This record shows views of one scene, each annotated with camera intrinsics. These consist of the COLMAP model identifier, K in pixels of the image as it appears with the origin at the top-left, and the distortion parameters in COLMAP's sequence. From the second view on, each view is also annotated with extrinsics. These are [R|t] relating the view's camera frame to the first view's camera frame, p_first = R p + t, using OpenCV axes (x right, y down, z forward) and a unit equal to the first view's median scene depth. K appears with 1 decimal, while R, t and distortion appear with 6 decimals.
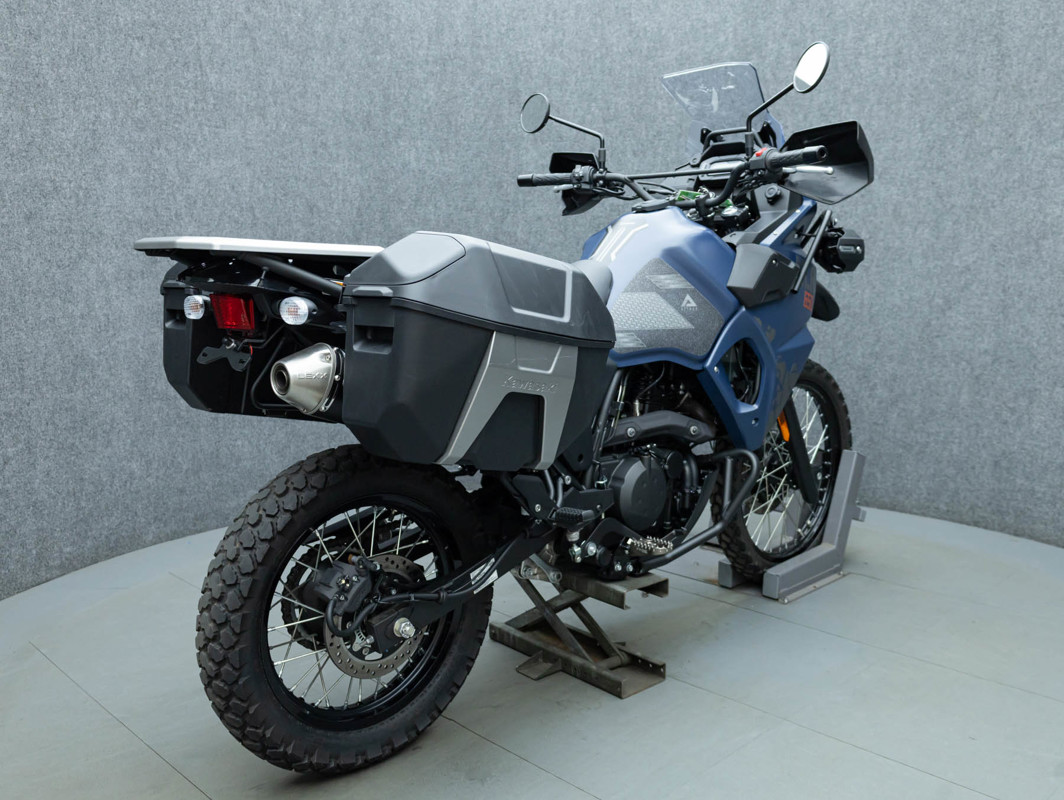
lens RADIAL K [[954.3, 0, 540.9], [0, 954.3, 401.4], [0, 0, 1]] dist [0.006088, 0.005730]
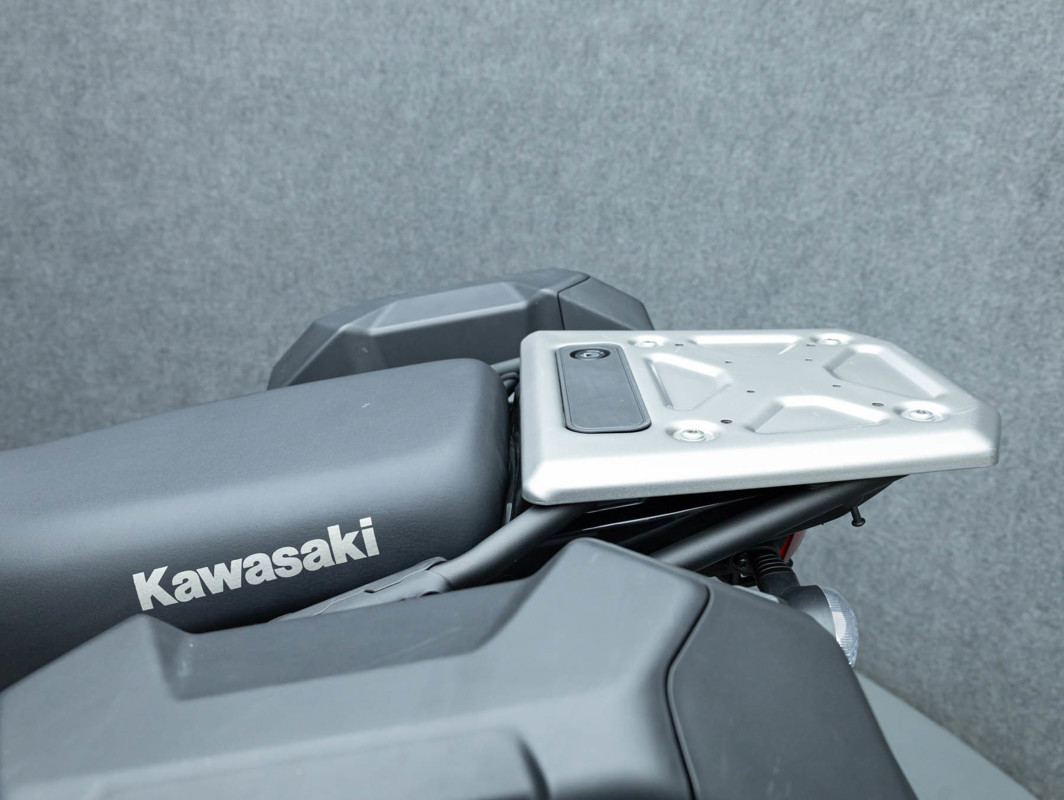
lens RADIAL K [[936.3, 0, 521.2], [0, 936.3, 406.6], [0, 0, 1]] dist [-0.008788, 0.007951]
pose [[0.998794, 0.008674, 0.048325, 0.241999], [-0.017866, 0.981000, 0.193183, -0.135895], [-0.045731, -0.193813, 0.979972, 0.426563]]
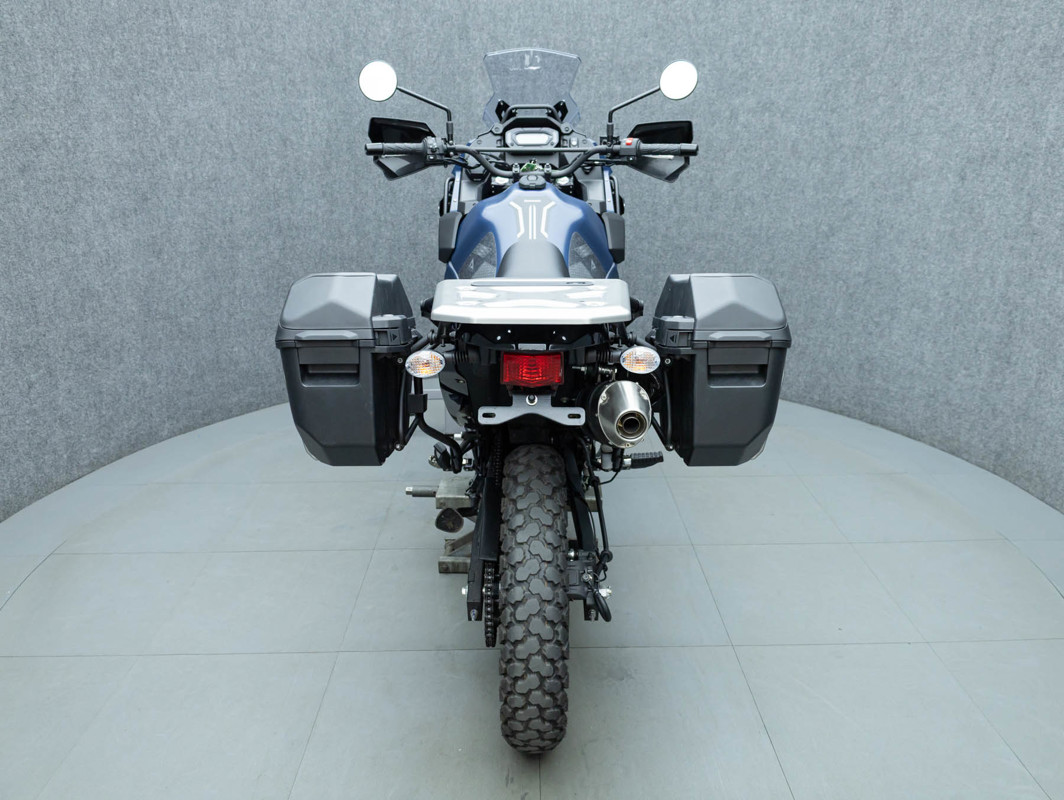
lens RADIAL K [[782.4, 0, 535.9], [0, 782.4, 399.2], [0, 0, 1]] dist [0.024453, -0.005691]
pose [[0.999566, -0.007668, 0.028460, 0.030563], [0.001934, 0.980554, 0.196241, -0.088989], [-0.029411, -0.196100, 0.980143, 0.016694]]
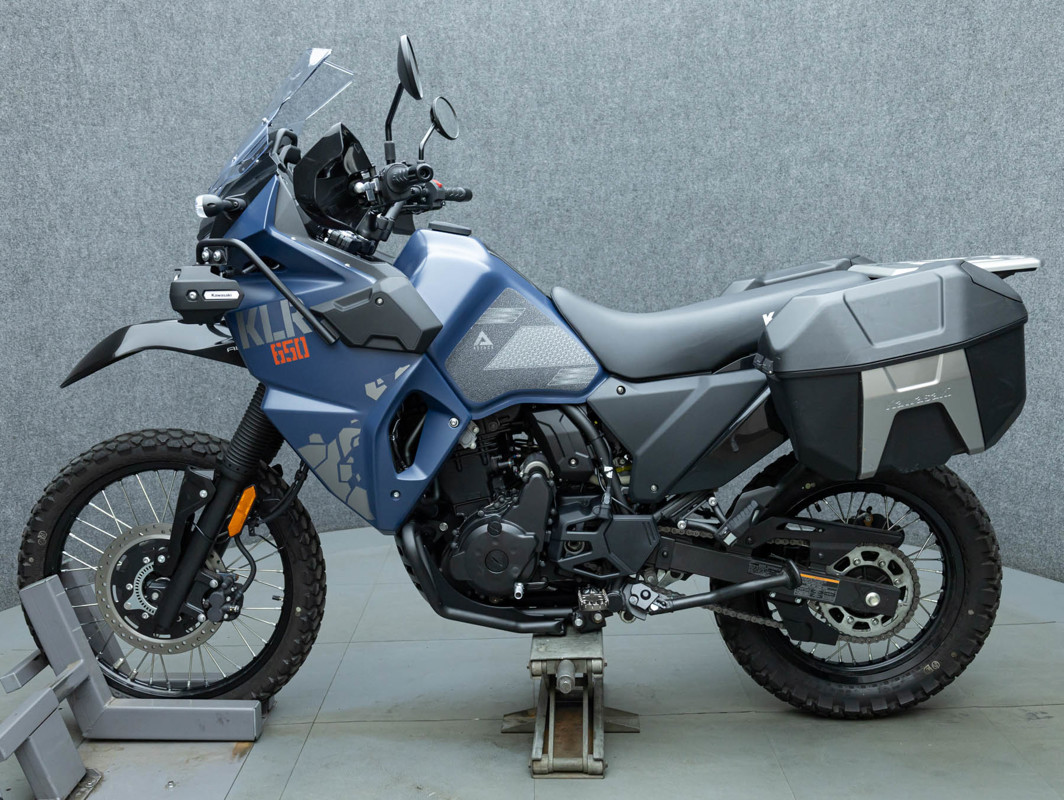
lens RADIAL K [[1102.6, 0, 526.2], [0, 1102.6, 403.8], [0, 0, 1]] dist [0.022391, 0.000000]
pose [[0.999665, -0.022367, 0.013045, 0.039684], [0.022227, 0.999695, 0.010766, -0.030539], [-0.013282, -0.010473, 0.999857, -0.030871]]
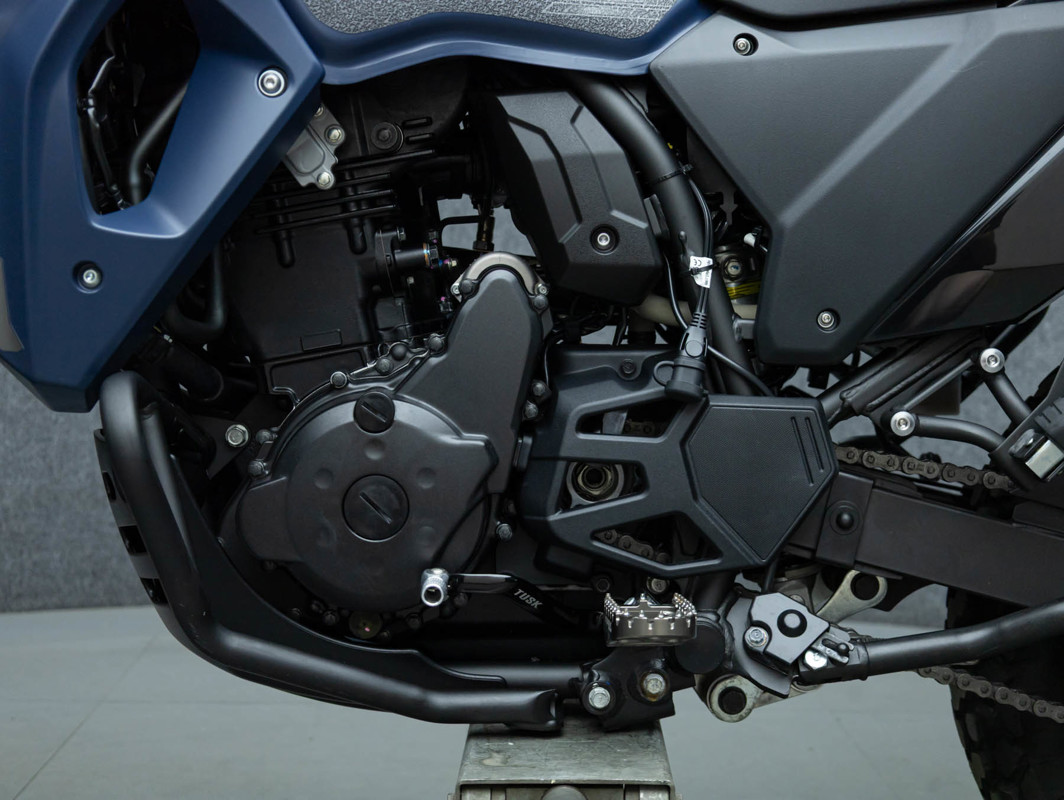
lens RADIAL K [[1748.9, 0, 522.3], [0, 1748.9, 398.1], [0, 0, 1]] dist [0.012792, 0.000000]
pose [[0.998702, 0.026544, 0.043464, 0.042518], [-0.022903, 0.996351, -0.082220, 0.066397], [-0.045488, 0.081117, 0.995666, 0.230147]]
